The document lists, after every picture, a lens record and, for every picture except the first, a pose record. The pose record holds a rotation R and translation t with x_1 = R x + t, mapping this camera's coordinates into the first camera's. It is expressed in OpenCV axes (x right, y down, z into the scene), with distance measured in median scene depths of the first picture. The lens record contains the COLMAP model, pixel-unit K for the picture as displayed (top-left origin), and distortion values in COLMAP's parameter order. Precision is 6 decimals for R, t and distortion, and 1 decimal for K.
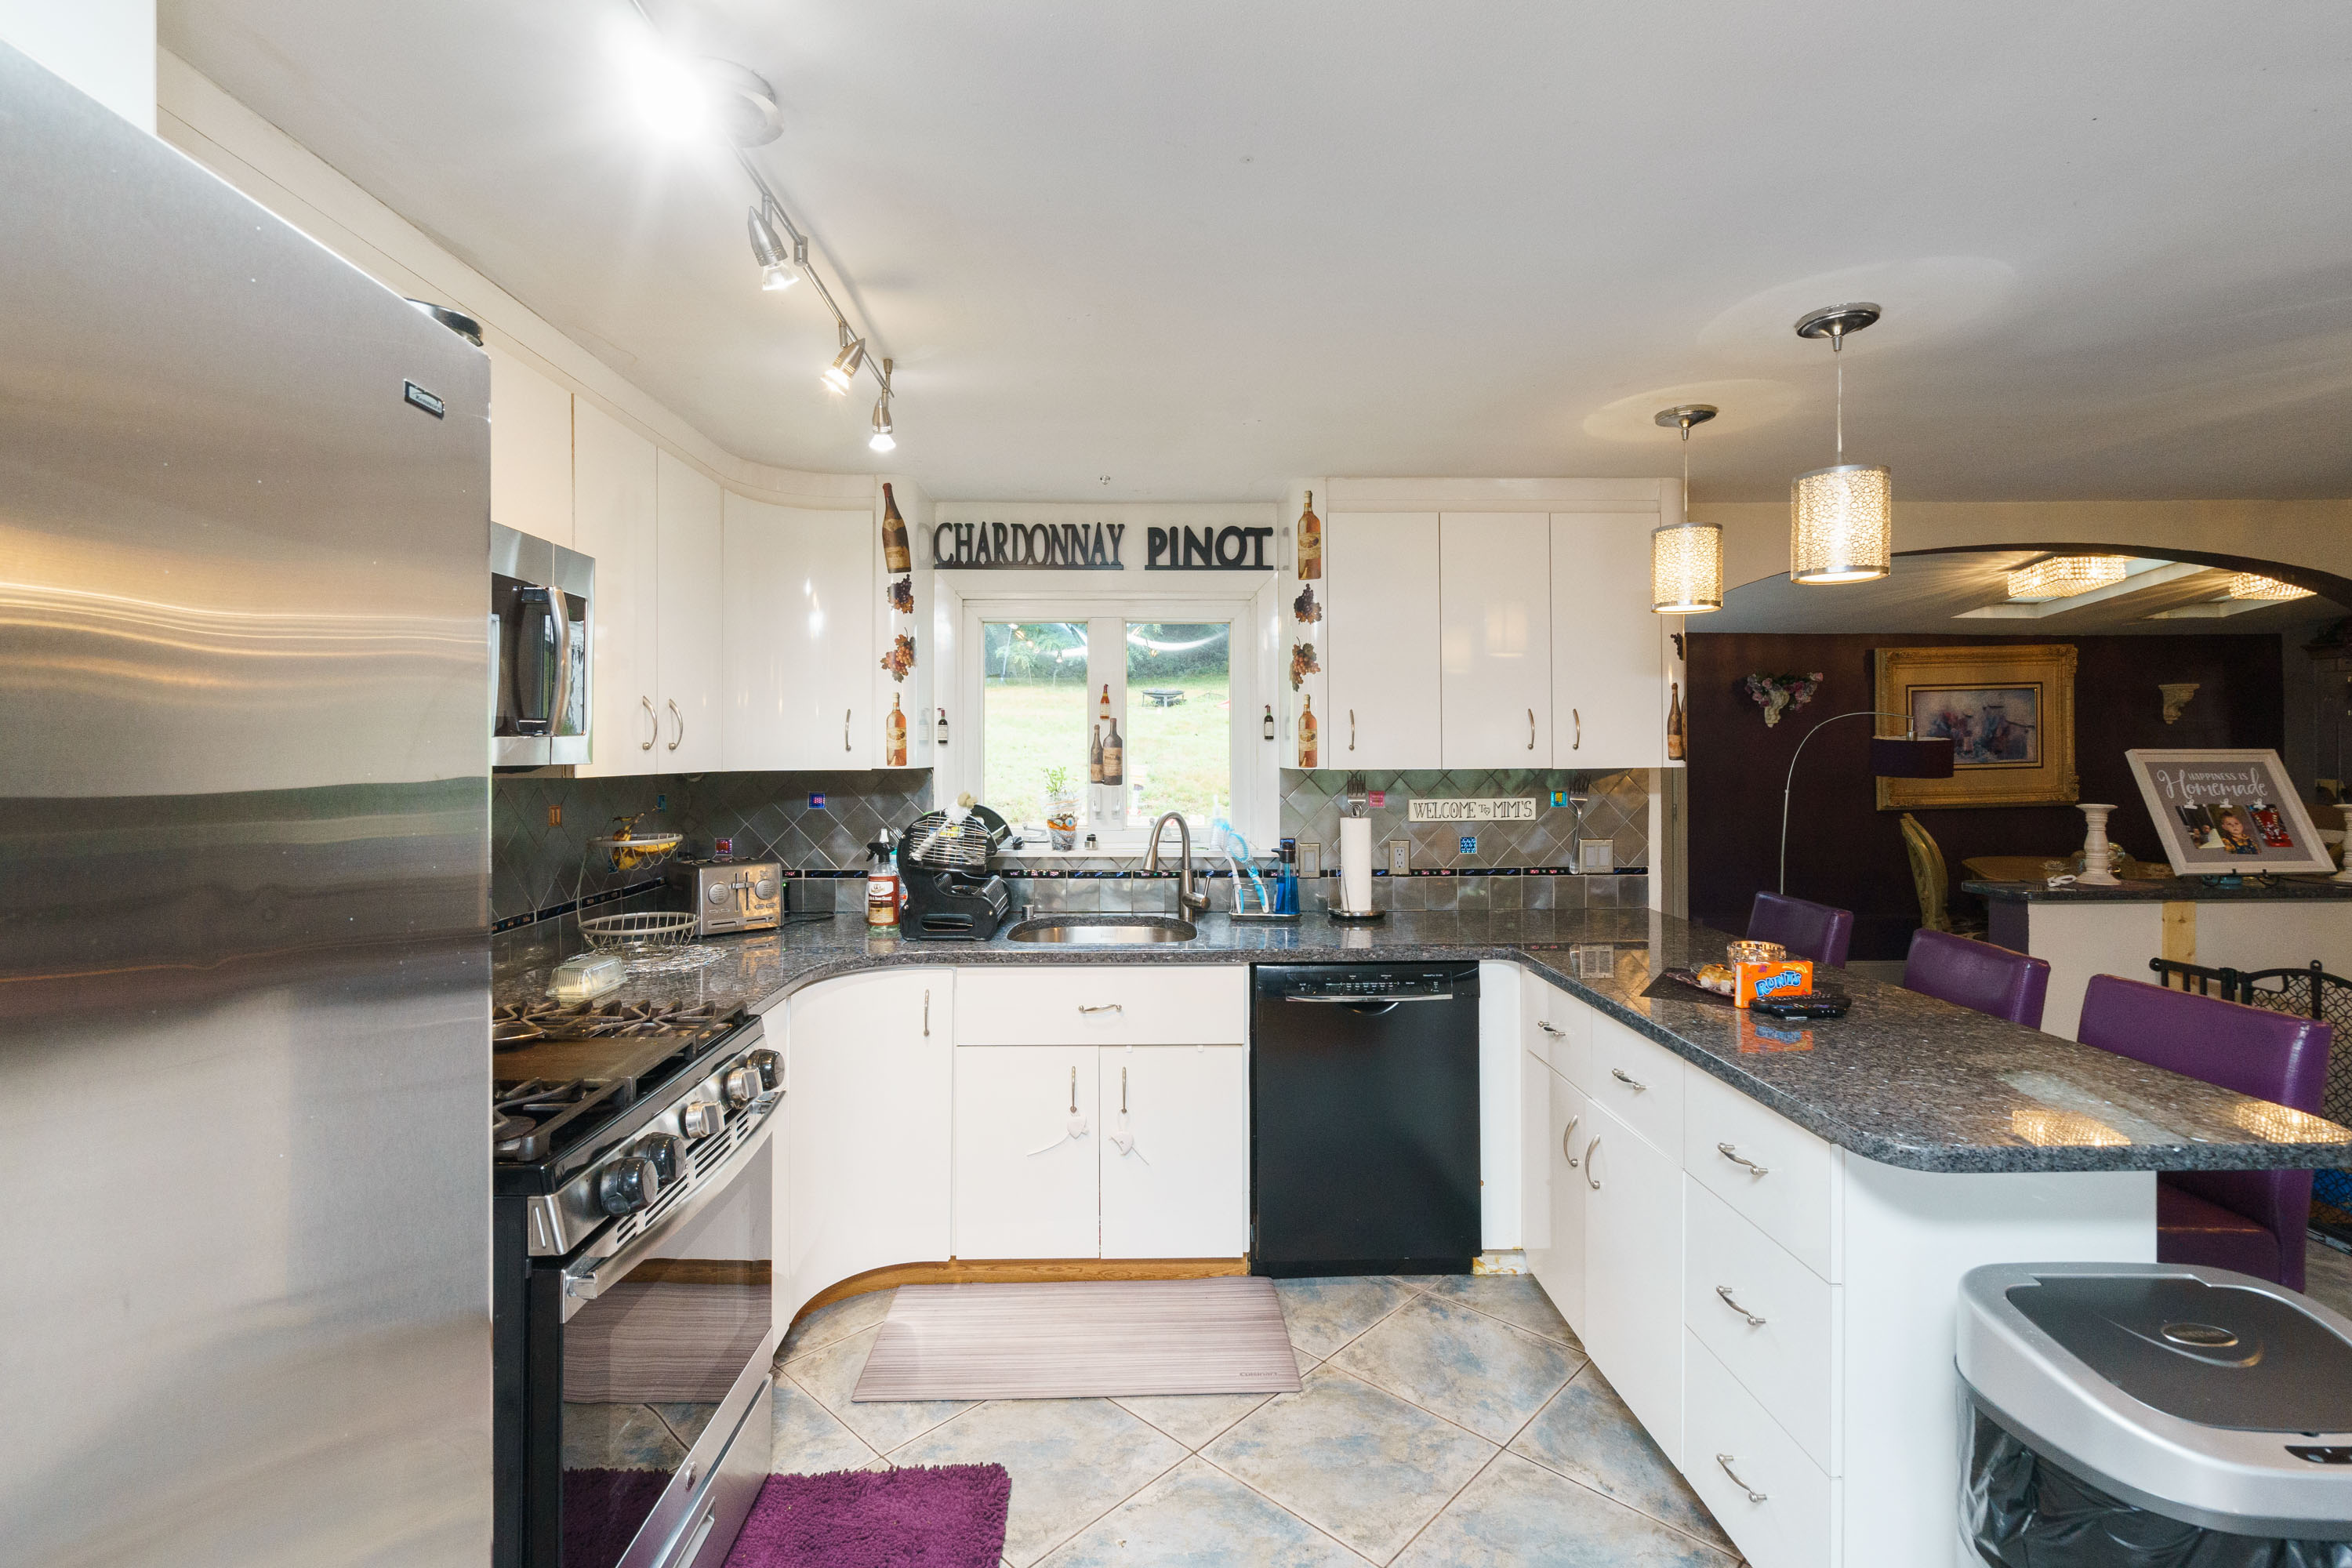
lens RADIAL K [[1076.3, 0, 1167.2], [0, 1076.3, 747.3], [0, 0, 1]] dist [-0.000161, 0.000353]
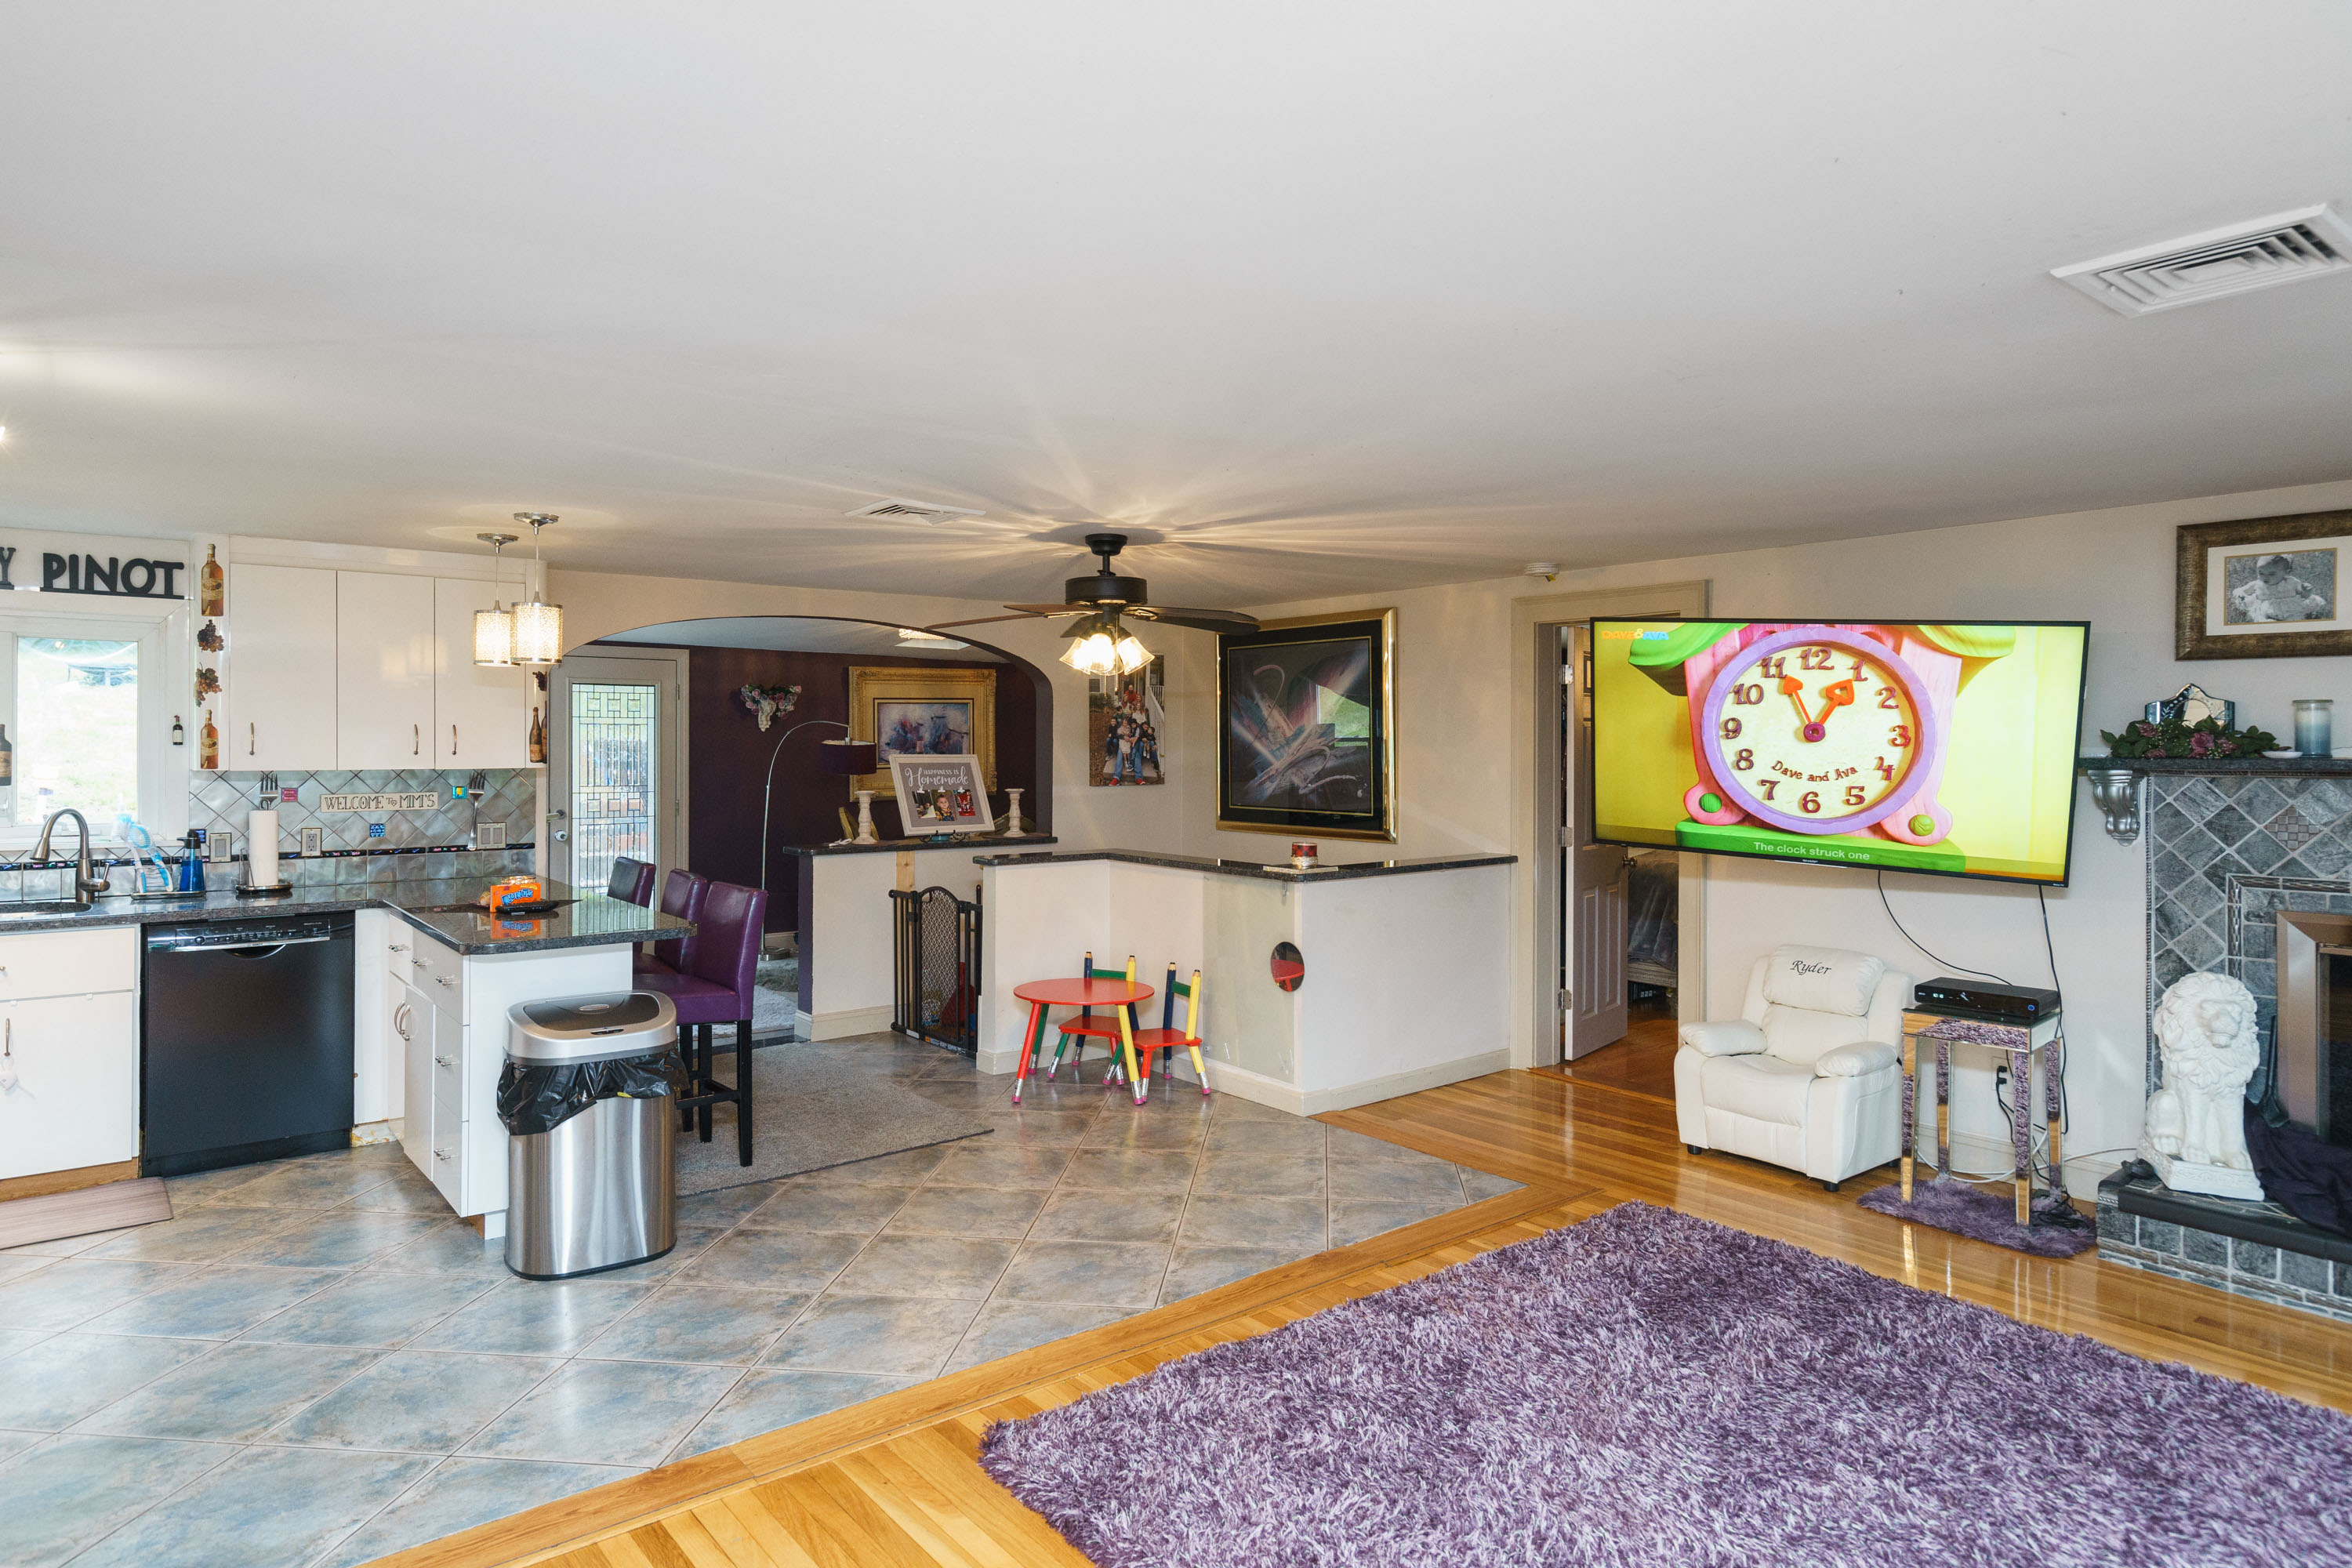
lens RADIAL K [[1362.5, 0, 1177.3], [0, 1362.5, 744.2], [0, 0, 1]] dist [0.003228, 0.002827]
pose [[0.794443, 0.006498, 0.607304, 0.056024], [-0.008459, 0.999964, 0.000366, -0.017965], [-0.607280, -0.005428, 0.794469, -0.831042]]
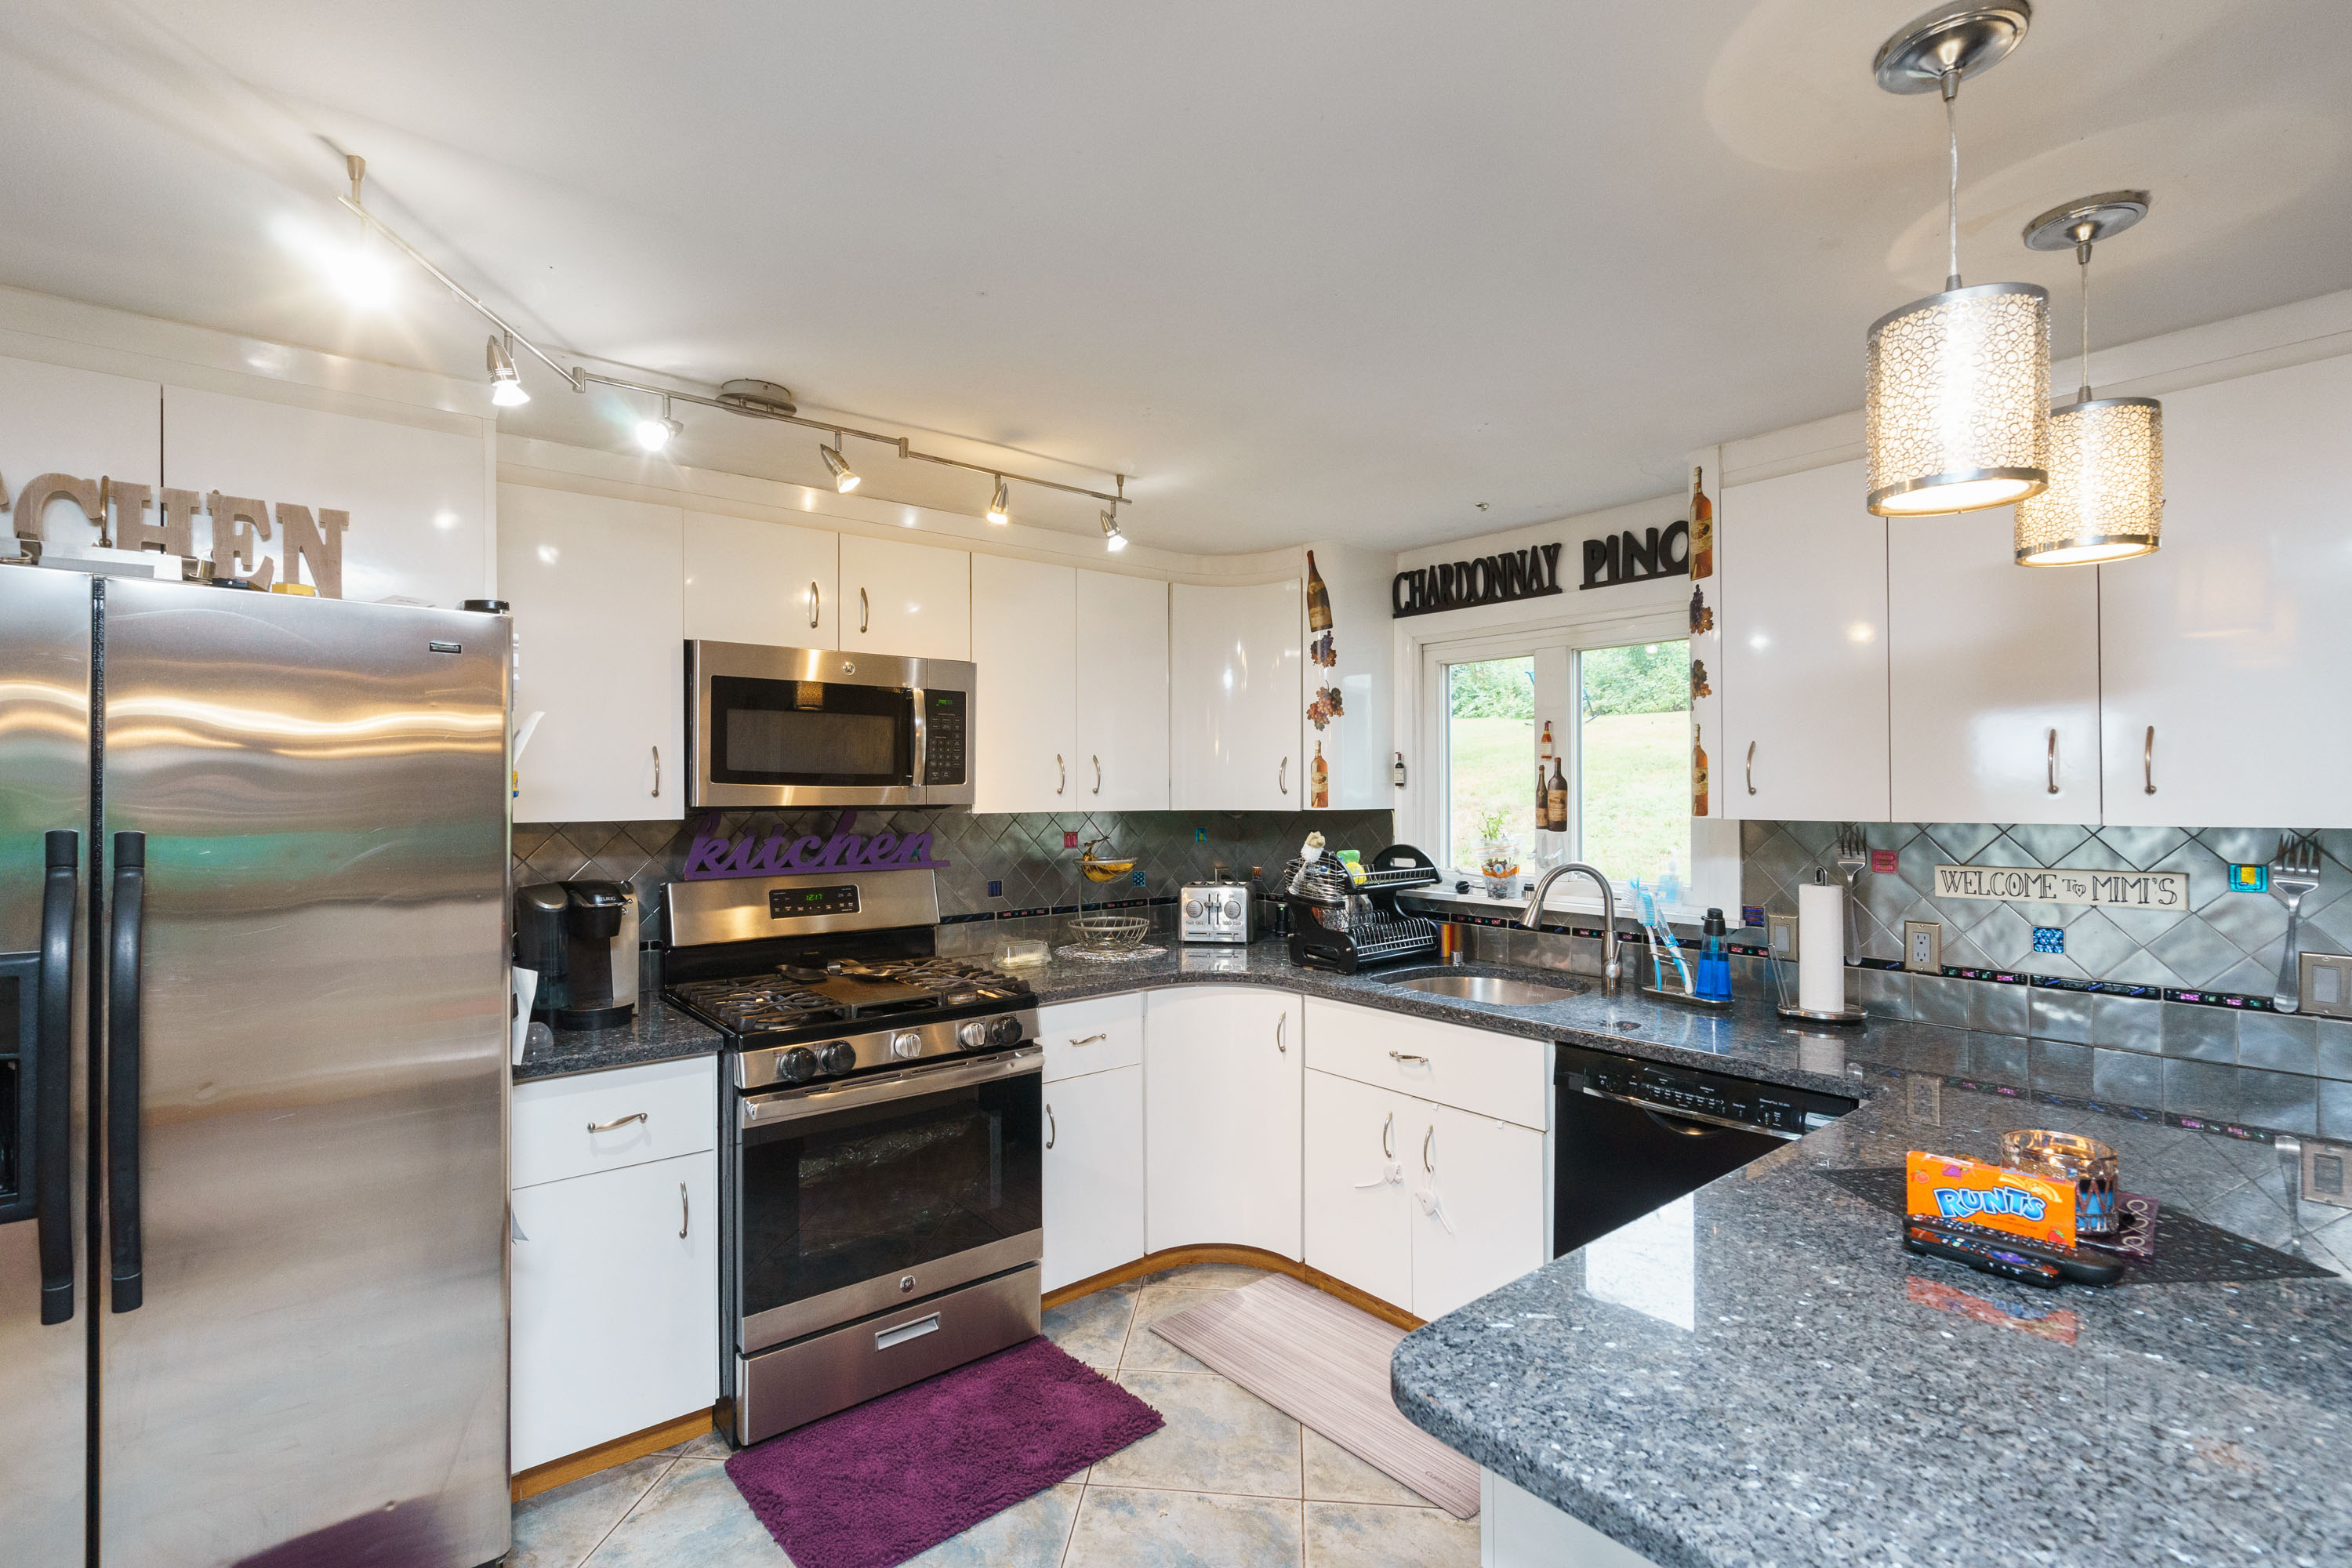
lens RADIAL K [[1083.5, 0, 1176.0], [0, 1083.5, 784.0], [0, 0, 1]] dist [-0.001741, 0.000174]
pose [[0.612039, -0.003801, -0.790819, 0.481545], [0.003857, 0.999991, -0.001821, -0.004436], [0.790818, -0.001935, 0.612048, 0.189383]]
